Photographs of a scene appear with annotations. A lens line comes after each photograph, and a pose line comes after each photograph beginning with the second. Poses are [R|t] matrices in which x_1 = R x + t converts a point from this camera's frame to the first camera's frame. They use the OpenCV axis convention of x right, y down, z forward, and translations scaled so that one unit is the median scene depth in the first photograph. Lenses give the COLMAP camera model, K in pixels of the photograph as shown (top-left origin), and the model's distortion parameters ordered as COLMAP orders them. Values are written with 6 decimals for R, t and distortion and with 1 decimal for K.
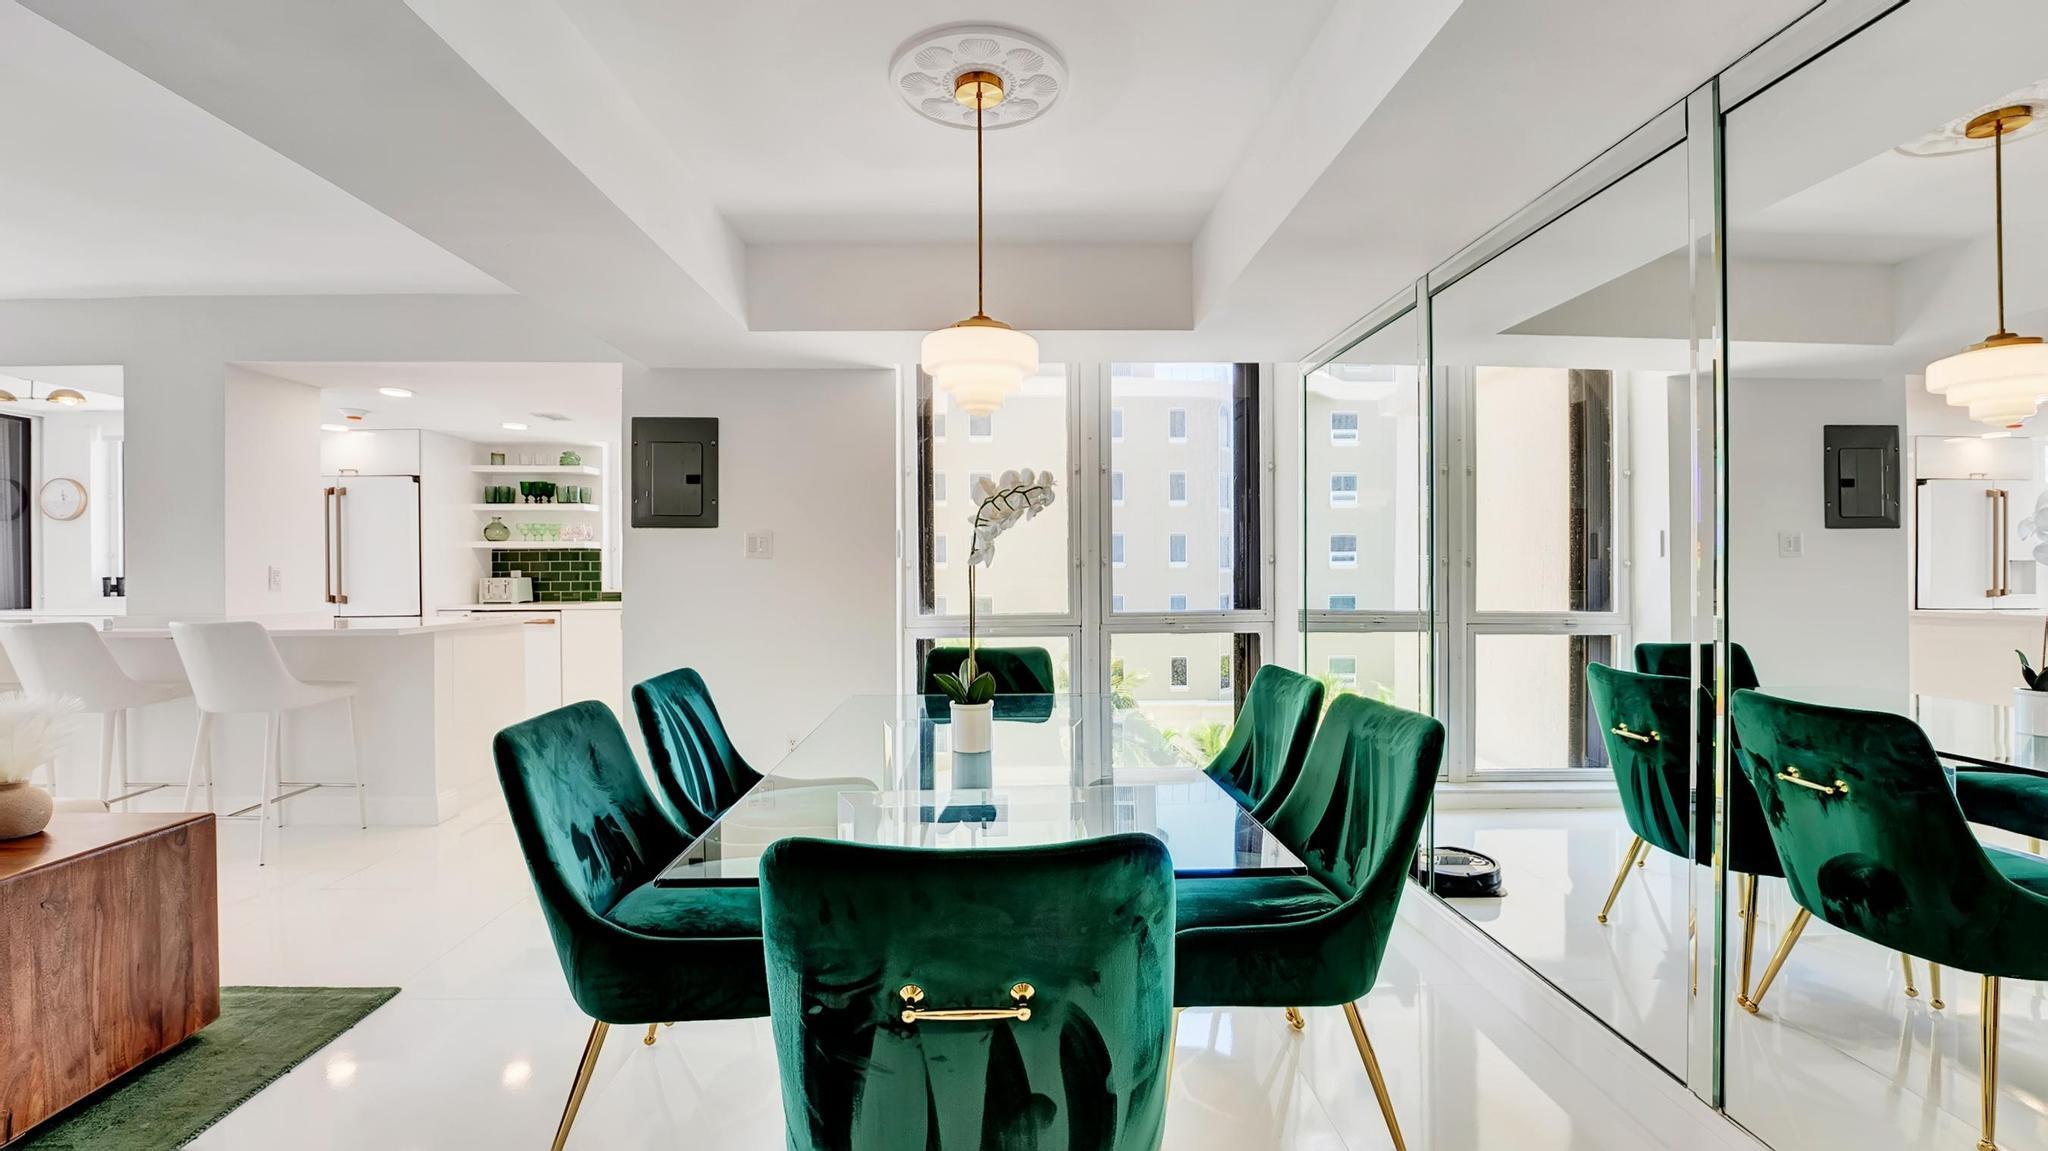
lens RADIAL K [[823.7, 0, 1024.0], [0, 823.7, 575.5], [0, 0, 1]] dist [-0.038186, 0.006258]
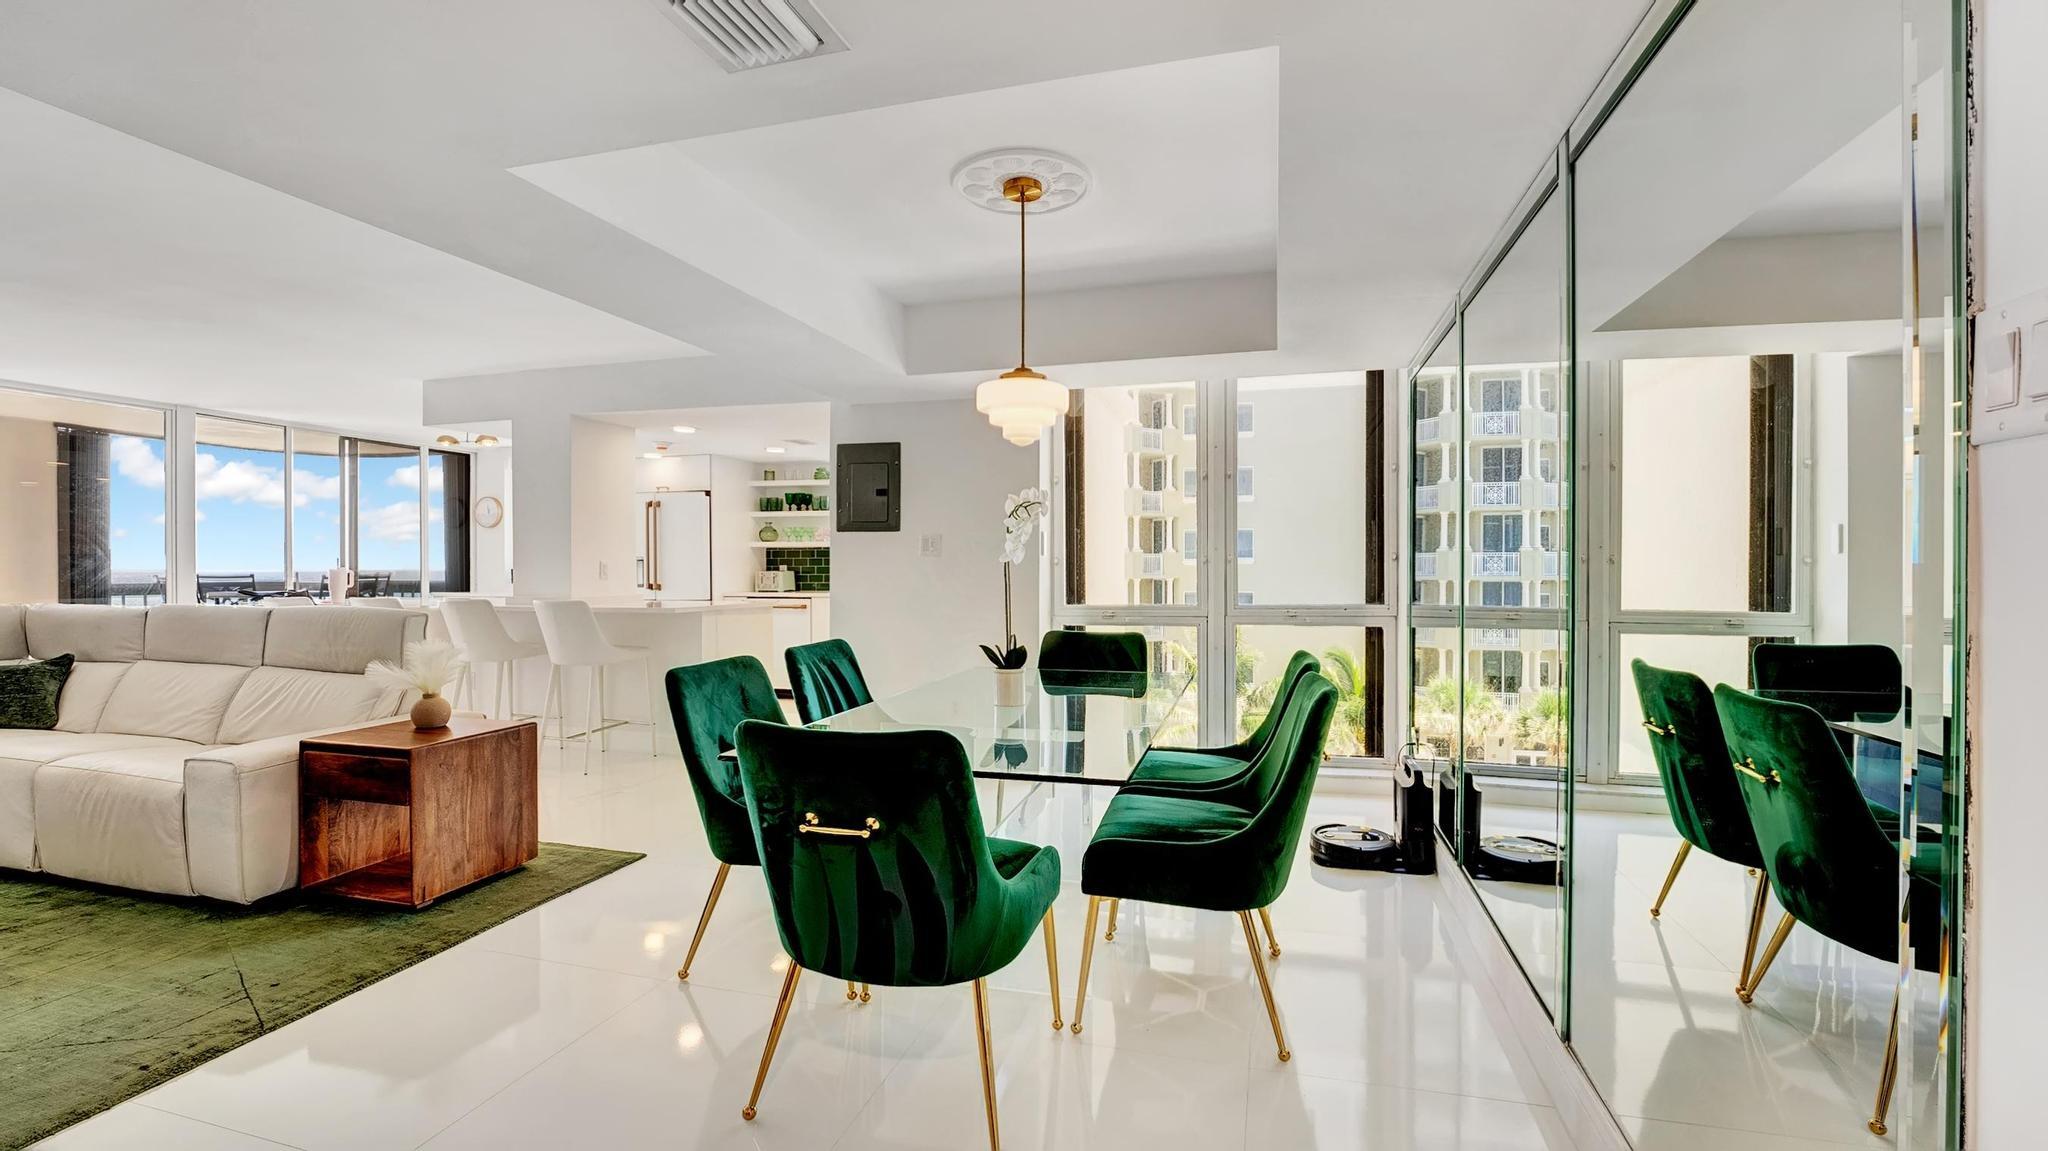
lens RADIAL K [[814.1, 0, 1078.9], [0, 814.1, 572.0], [0, 0, 1]] dist [-0.033050, -0.000094]
pose [[0.965508, 0.004939, -0.260325, 0.176402], [-0.004809, 0.999988, 0.001135, 0.000774], [0.260328, 0.000156, 0.965520, -0.098344]]
